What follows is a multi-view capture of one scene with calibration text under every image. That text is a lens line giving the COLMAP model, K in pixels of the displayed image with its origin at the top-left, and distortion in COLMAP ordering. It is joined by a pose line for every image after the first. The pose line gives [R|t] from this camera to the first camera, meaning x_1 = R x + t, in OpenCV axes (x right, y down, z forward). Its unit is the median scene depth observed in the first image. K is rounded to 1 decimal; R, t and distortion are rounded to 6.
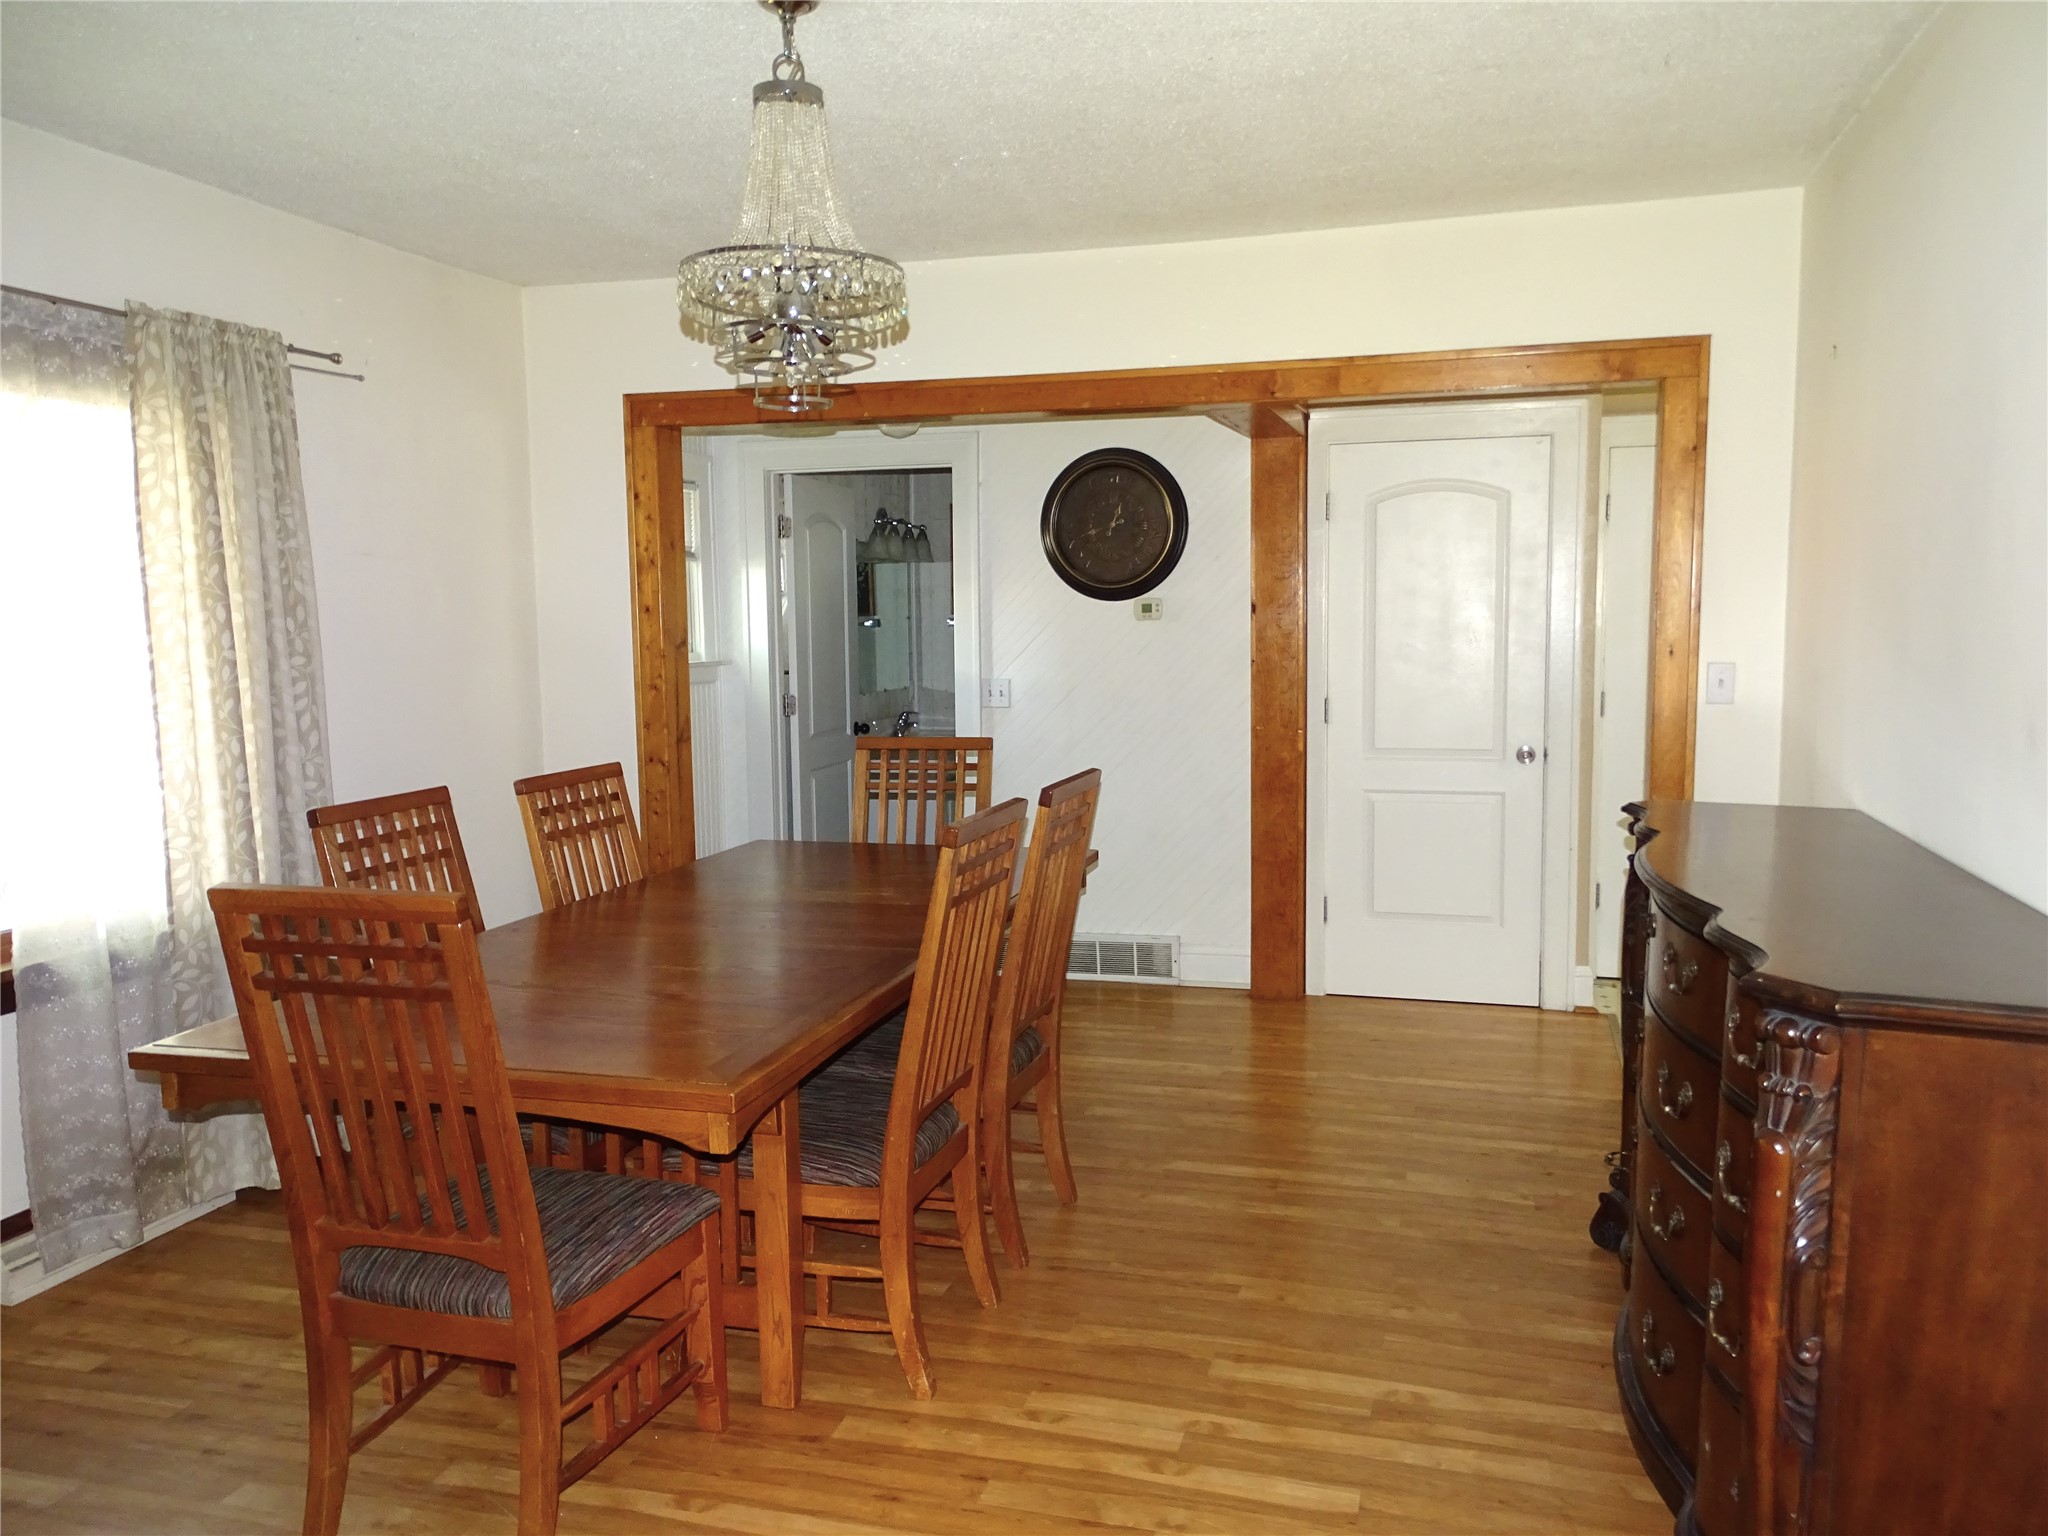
lens RADIAL K [[1692.1, 0, 1025.5], [0, 1692.1, 814.4], [0, 0, 1]] dist [-0.007739, -0.001906]
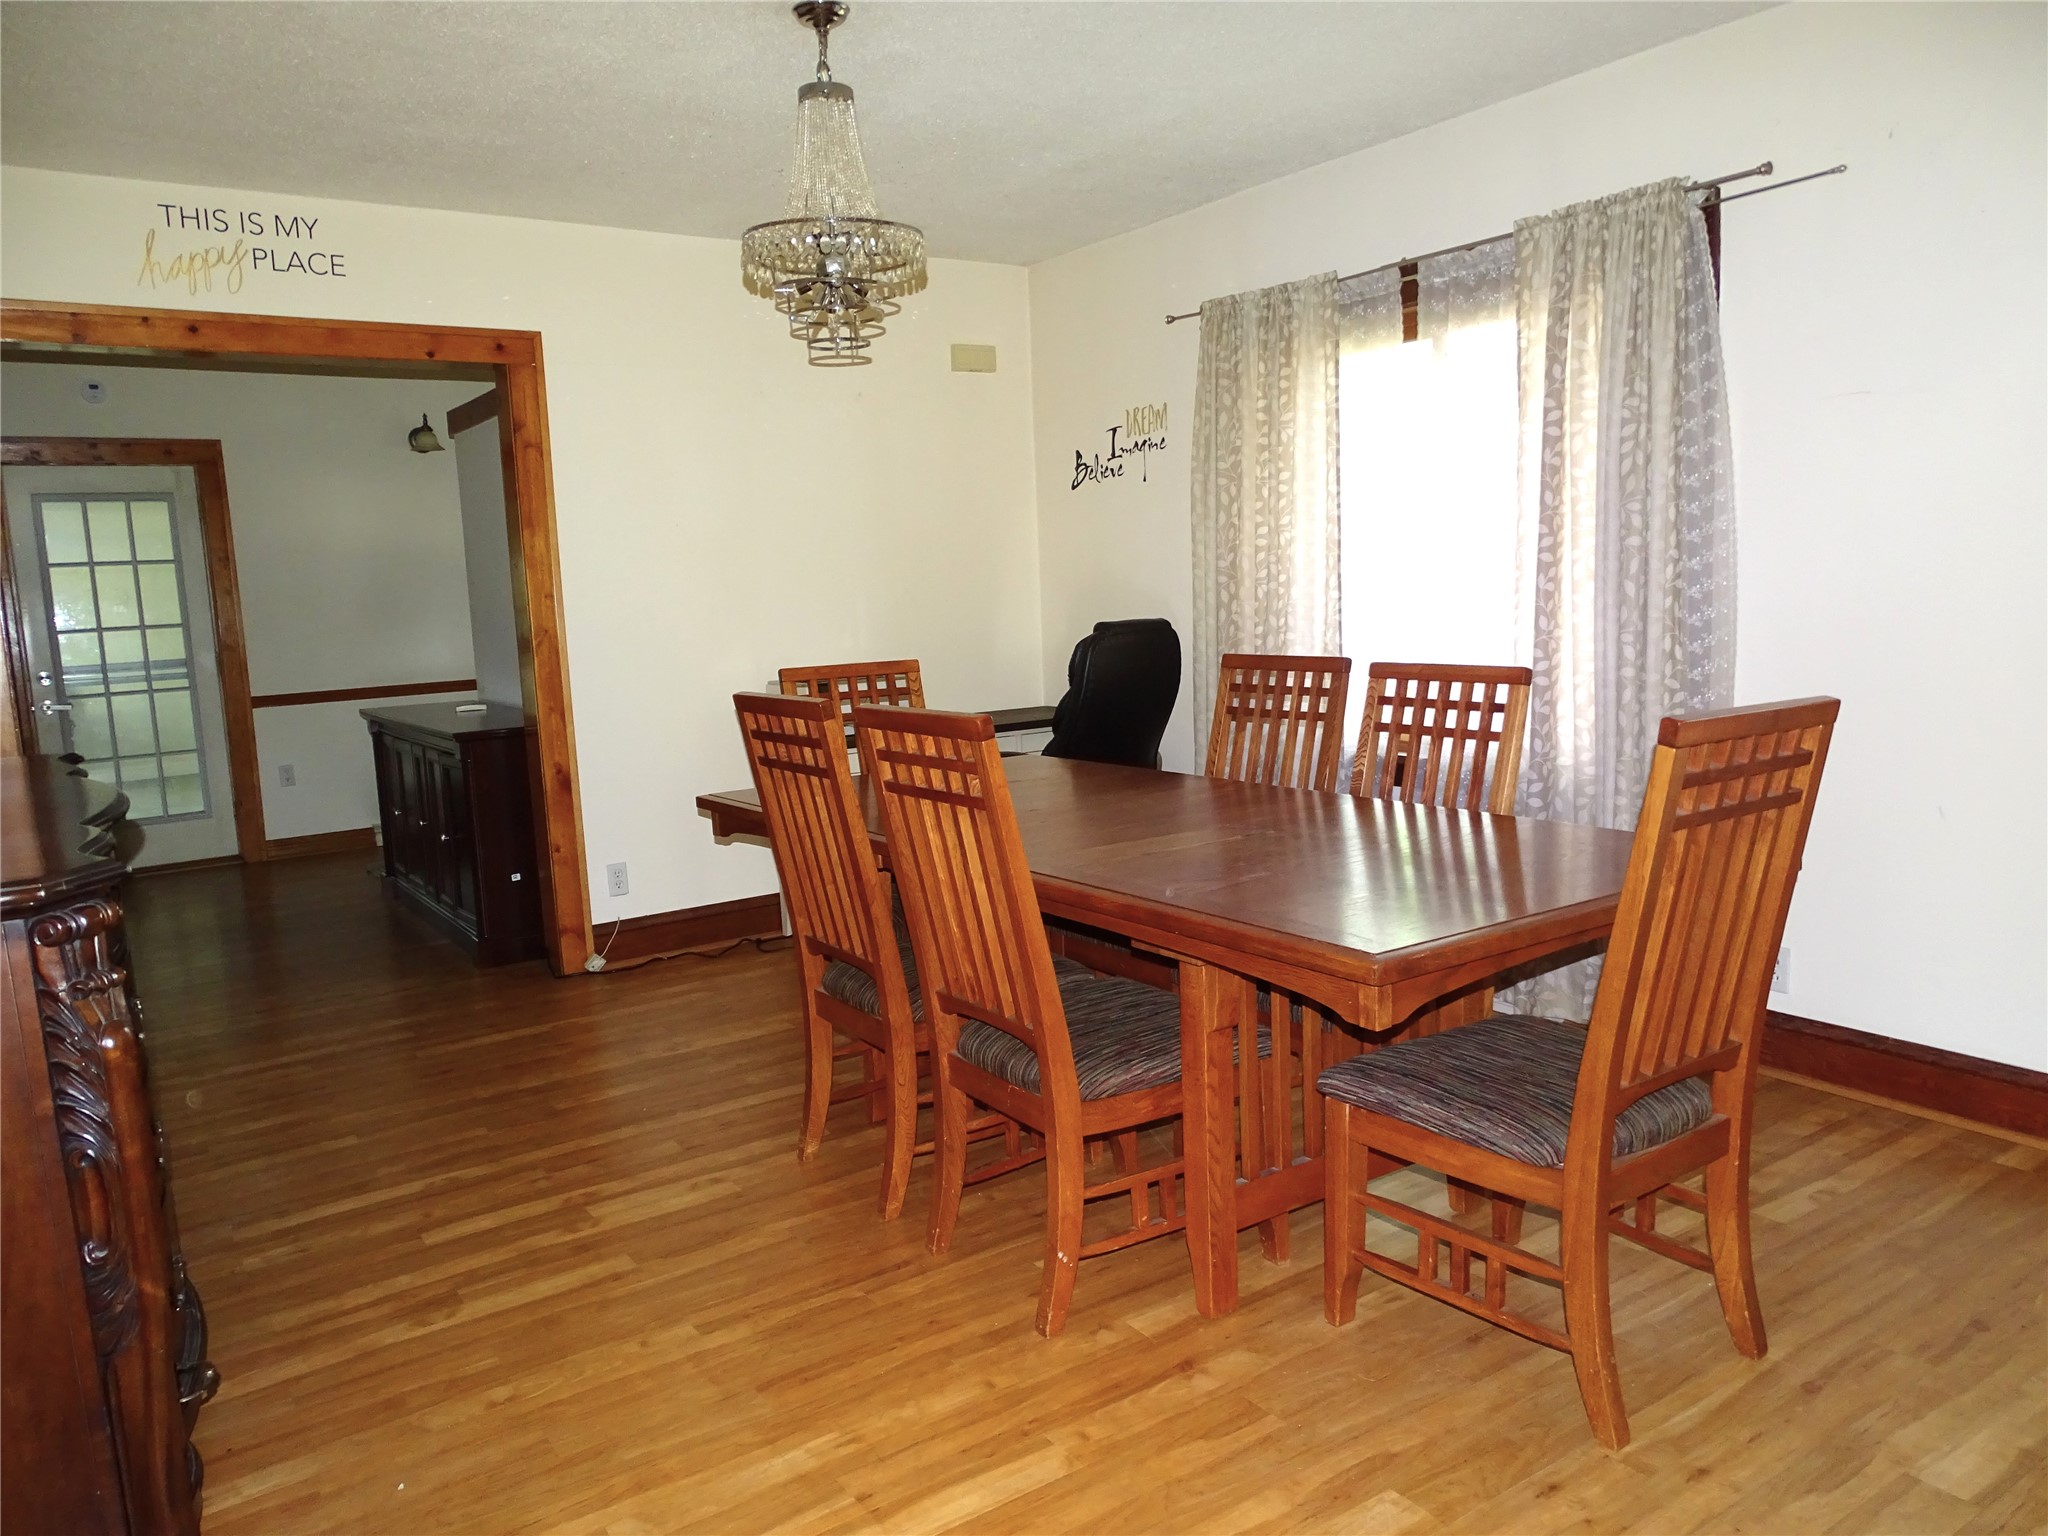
lens RADIAL K [[1446.5, 0, 991.2], [0, 1446.5, 767.0], [0, 0, 1]] dist [0.000370, 0.008658]
pose [[-0.663648, 0.135224, -0.735722, 0.572571], [-0.043527, 0.974878, 0.218443, -0.165089], [0.746778, 0.176993, -0.641090, 1.680162]]
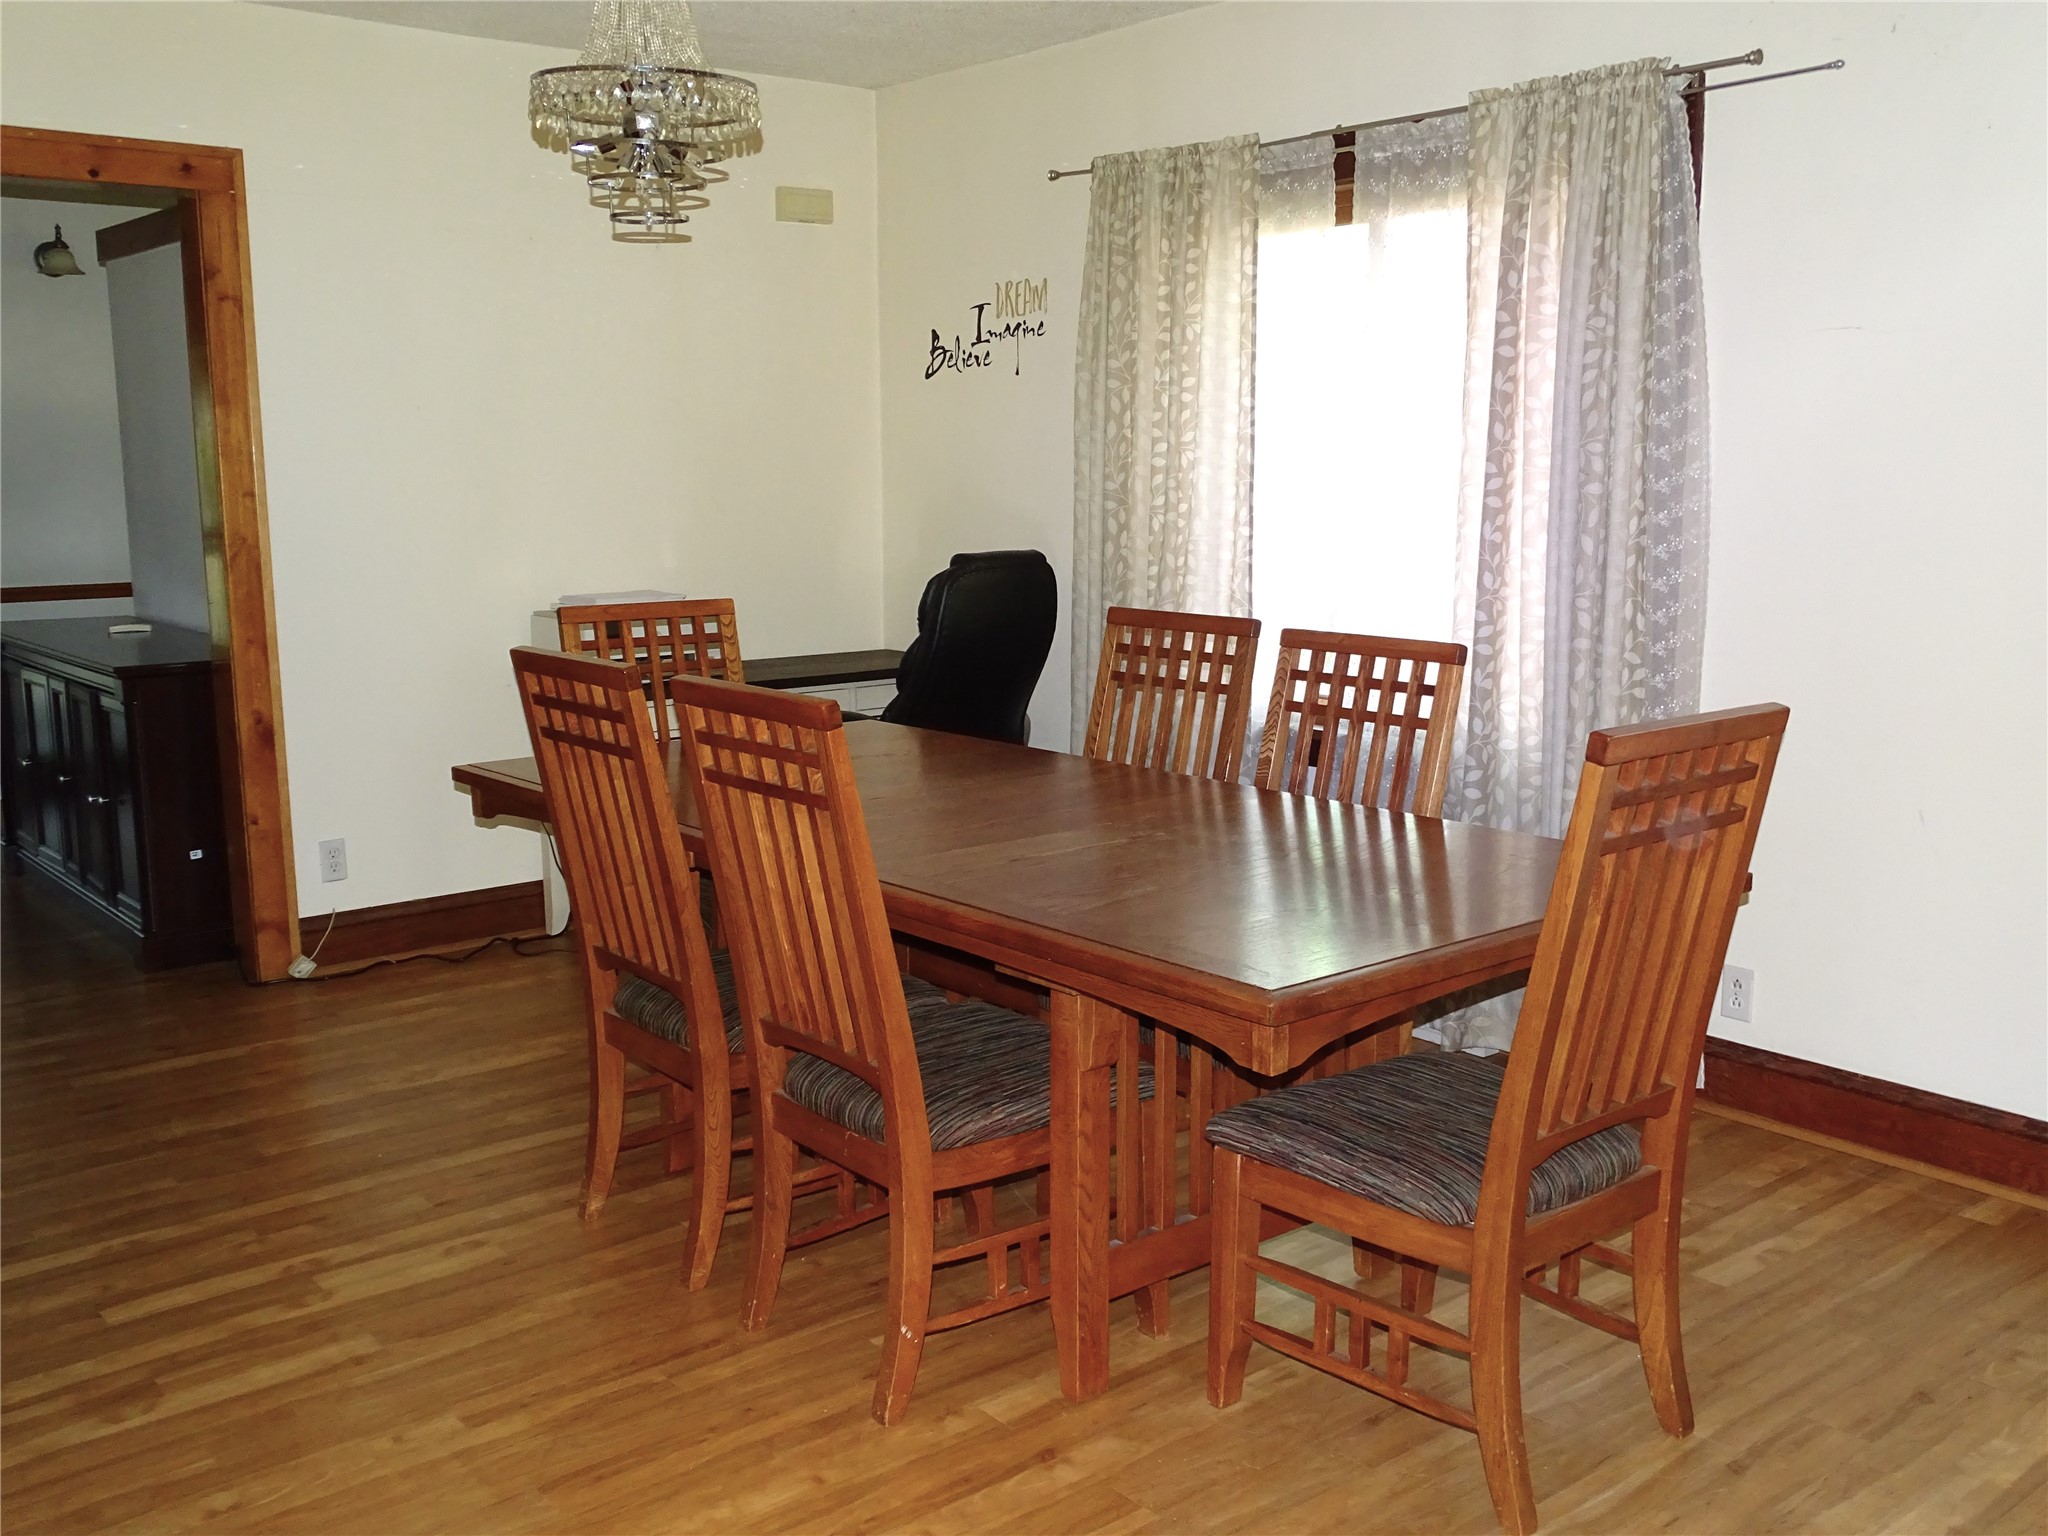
lens RADIAL K [[1872.8, 0, 980.5], [0, 1872.8, 770.5], [0, 0, 1]] dist [0.001283, -0.005767]
pose [[-0.595294, 0.146672, -0.790008, 0.624480], [-0.086019, 0.965915, 0.244148, -0.197252], [0.798890, 0.213295, -0.562387, 1.708599]]
